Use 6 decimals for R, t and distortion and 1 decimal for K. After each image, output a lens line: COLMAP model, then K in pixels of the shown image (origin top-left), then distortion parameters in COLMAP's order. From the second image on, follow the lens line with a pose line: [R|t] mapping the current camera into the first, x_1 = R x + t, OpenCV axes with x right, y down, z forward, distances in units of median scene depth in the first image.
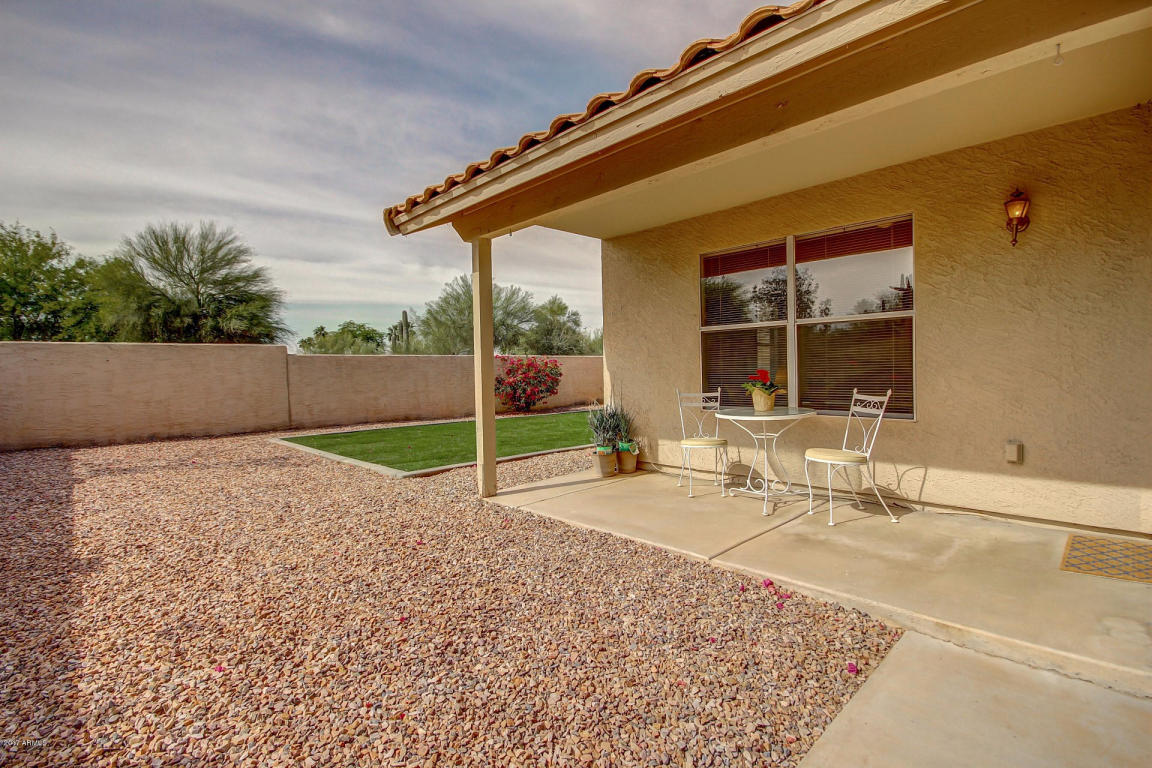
lens RADIAL K [[534.2, 0, 564.1], [0, 534.2, 379.2], [0, 0, 1]] dist [0.001974, -0.006959]
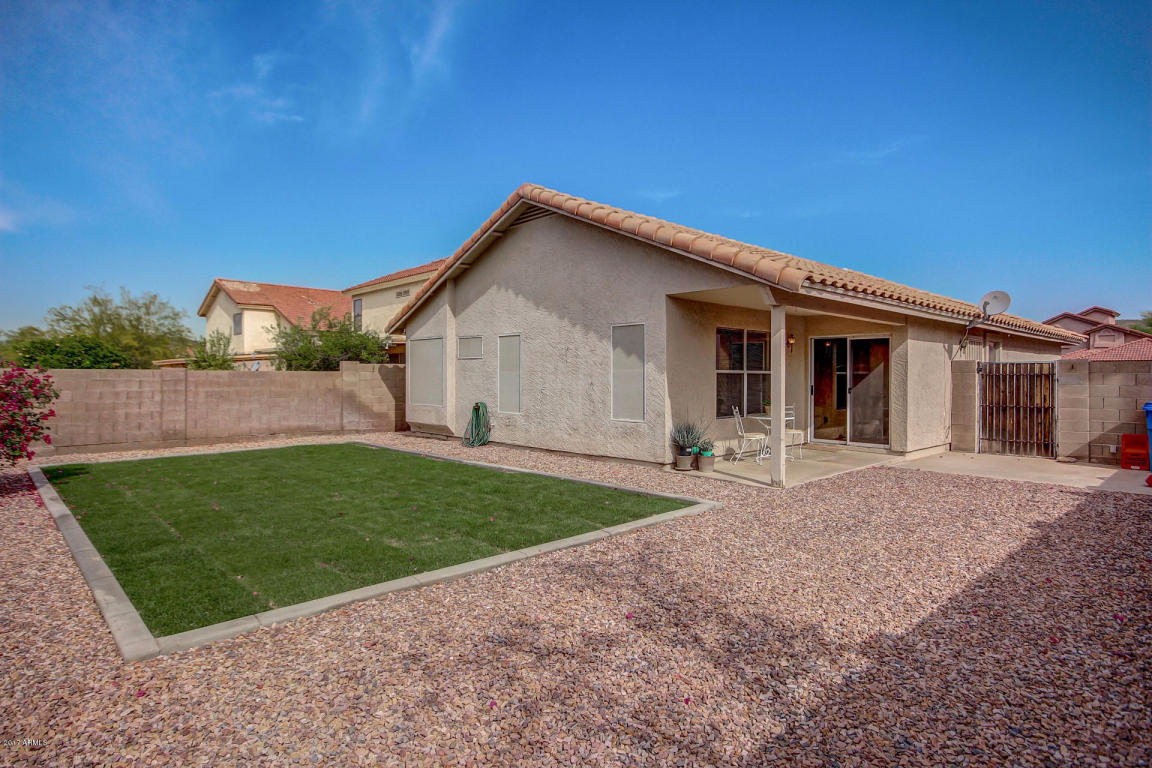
lens RADIAL K [[629.2, 0, 573.9], [0, 629.2, 379.5], [0, 0, 1]] dist [0.012146, 0.000301]
pose [[-0.002123, 0.014897, 0.999887, -0.399144], [0.016091, 0.999760, -0.014861, -0.010750], [-0.999868, 0.016058, -0.002362, 0.339024]]
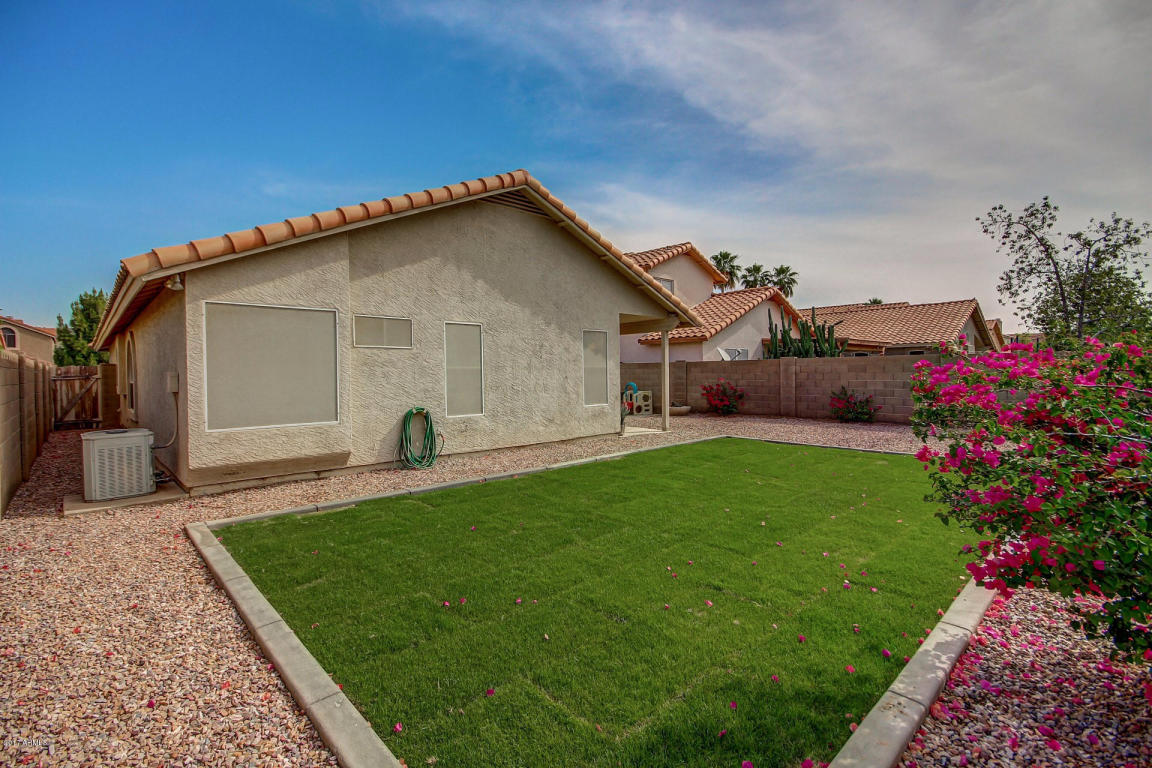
lens RADIAL K [[534.2, 0, 570.9], [0, 534.2, 380.4], [0, 0, 1]] dist [0.001974, -0.006959]
pose [[-0.999427, 0.033065, 0.007254, 0.065485], [0.033289, 0.998893, 0.033227, -0.027107], [-0.006147, 0.033449, -0.999422, 0.783092]]
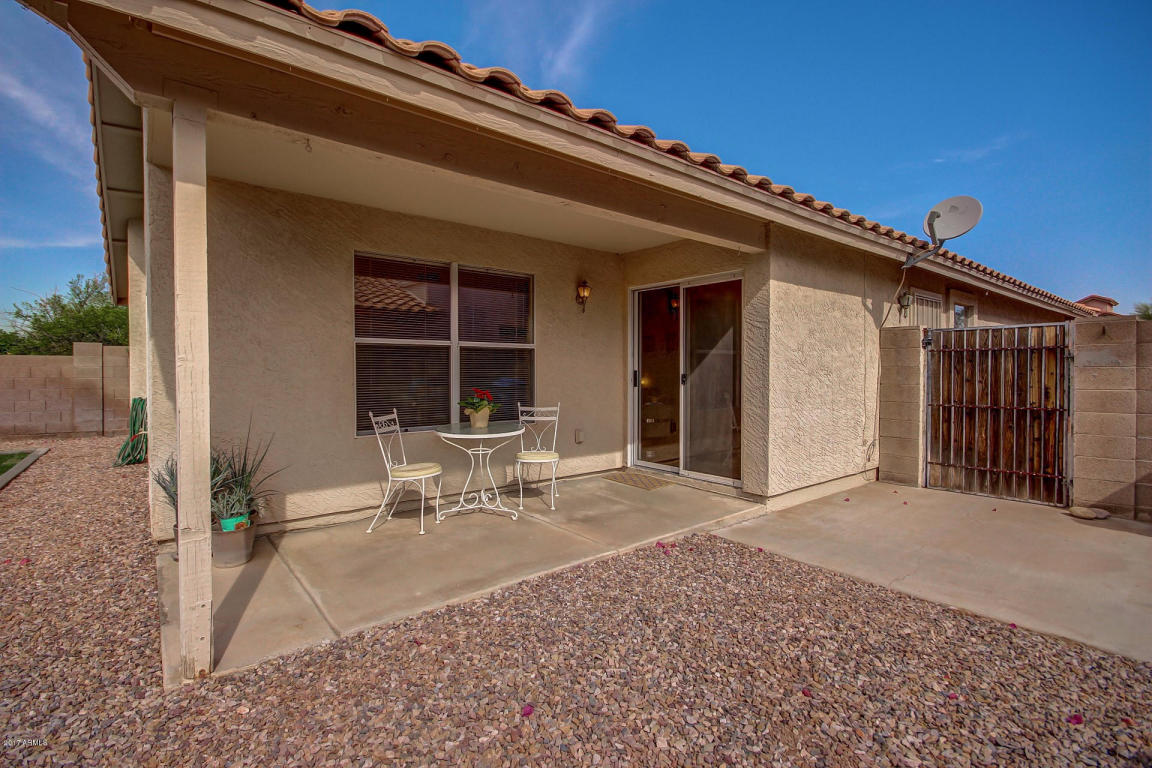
lens RADIAL K [[534.2, 0, 573.3], [0, 534.2, 378.0], [0, 0, 1]] dist [0.001974, -0.006959]
pose [[0.075897, 0.003382, 0.997110, -0.127878], [0.017108, 0.999843, -0.004694, -0.005753], [-0.996969, 0.017415, 0.075828, 0.140206]]
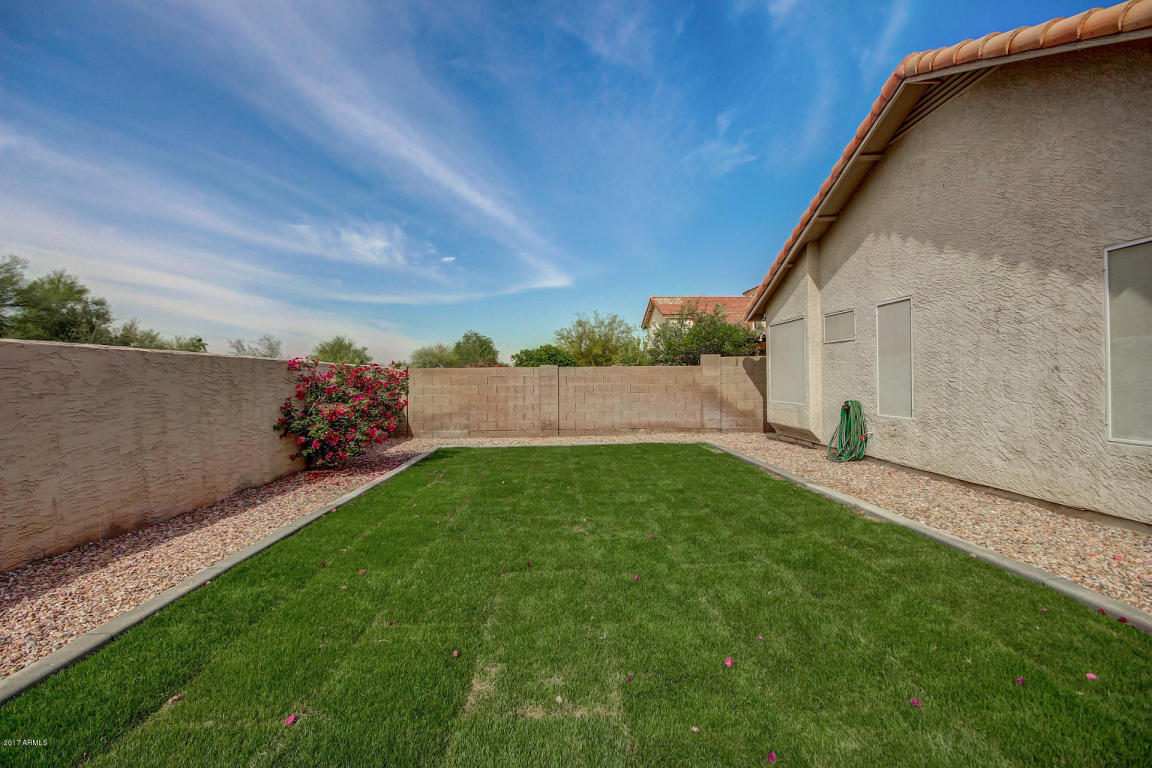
lens RADIAL K [[534.2, 0, 567.4], [0, 534.2, 378.6], [0, 0, 1]] dist [0.001974, -0.006959]
pose [[0.666948, 0.012893, 0.744992, -0.213020], [0.011780, 0.999543, -0.027845, -0.006764], [-0.745011, 0.027347, 0.666492, 0.328323]]
